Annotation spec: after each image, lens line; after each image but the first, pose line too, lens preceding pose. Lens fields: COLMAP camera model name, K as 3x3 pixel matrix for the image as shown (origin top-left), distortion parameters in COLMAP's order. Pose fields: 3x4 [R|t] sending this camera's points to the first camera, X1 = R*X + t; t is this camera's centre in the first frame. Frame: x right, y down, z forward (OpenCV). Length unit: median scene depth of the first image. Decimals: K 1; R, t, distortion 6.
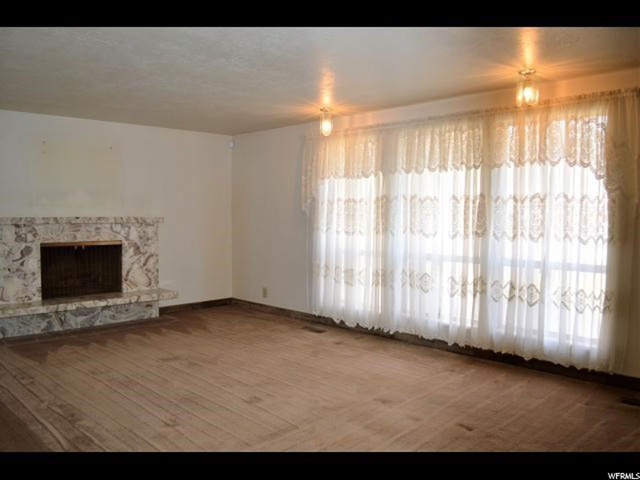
lens RADIAL K [[534.7, 0, 320.0], [0, 534.7, 238.0], [0, 0, 1]] dist [-0.079359, -0.002258]
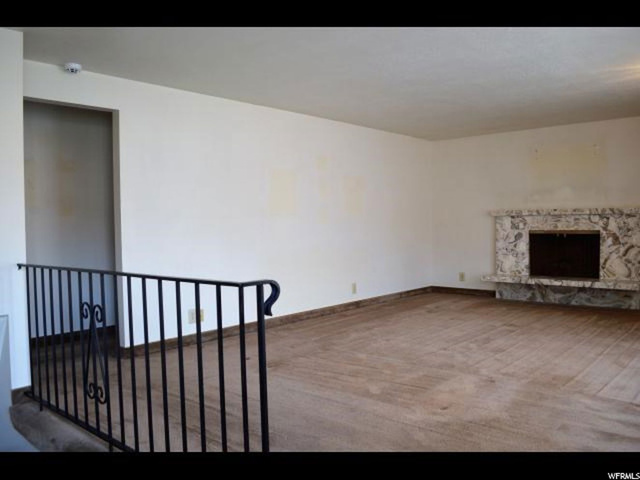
lens RADIAL K [[534.7, 0, 320.1], [0, 534.7, 241.5], [0, 0, 1]] dist [-0.079359, -0.002258]
pose [[0.057997, 0.026404, -0.997968, 0.672258], [-0.032943, 0.999156, 0.024521, 0.020685], [0.997773, 0.031454, 0.058817, 0.386379]]
